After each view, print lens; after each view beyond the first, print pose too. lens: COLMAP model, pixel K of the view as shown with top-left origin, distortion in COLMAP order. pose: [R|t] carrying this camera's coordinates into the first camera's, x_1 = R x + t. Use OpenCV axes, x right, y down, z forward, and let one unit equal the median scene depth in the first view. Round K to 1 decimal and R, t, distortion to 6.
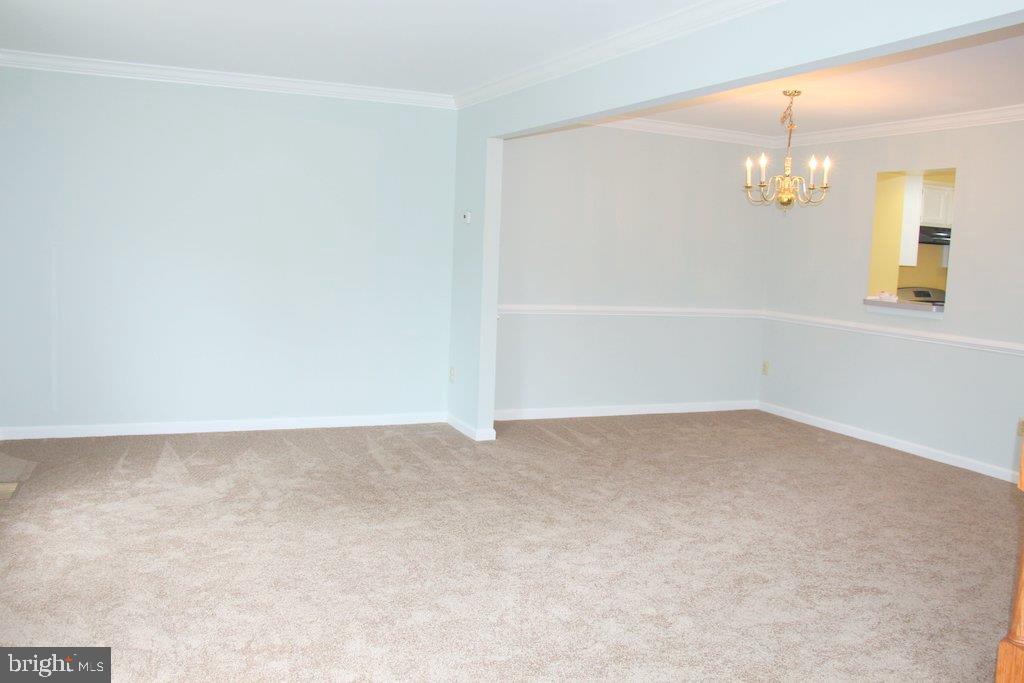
lens RADIAL K [[873.4, 0, 518.2], [0, 873.4, 338.6], [0, 0, 1]] dist [-0.152119, 0.097822]
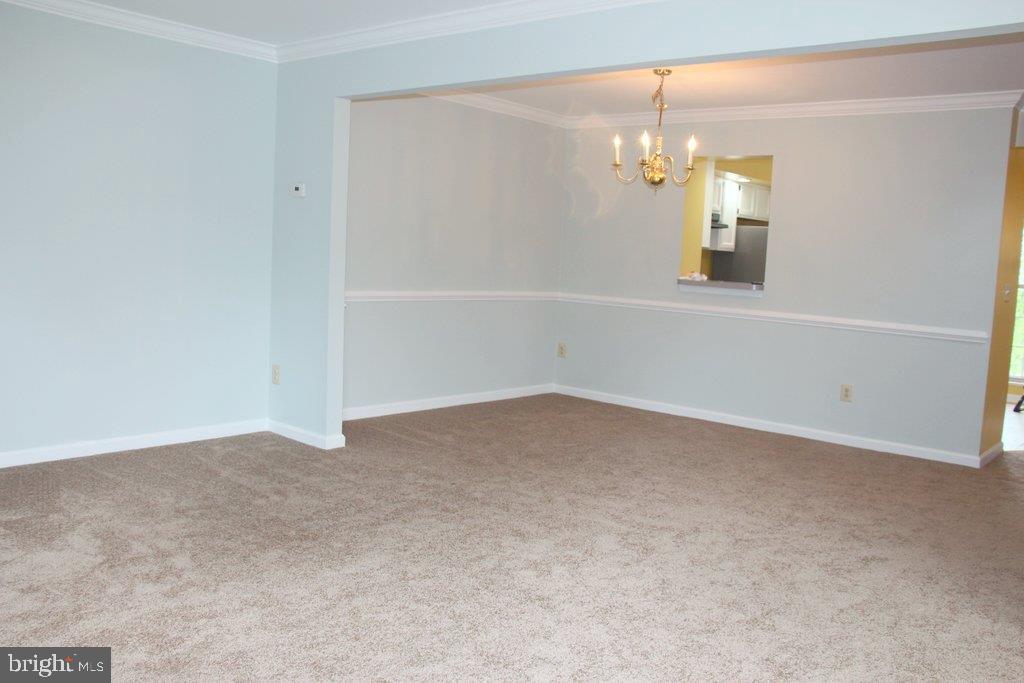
lens RADIAL K [[873.4, 0, 517.4], [0, 873.4, 339.8], [0, 0, 1]] dist [-0.152119, 0.097822]
pose [[0.902877, -0.041139, 0.427926, -0.294453], [0.033460, 0.999116, 0.025454, -0.008440], [-0.428595, -0.008664, 0.903455, 0.180638]]
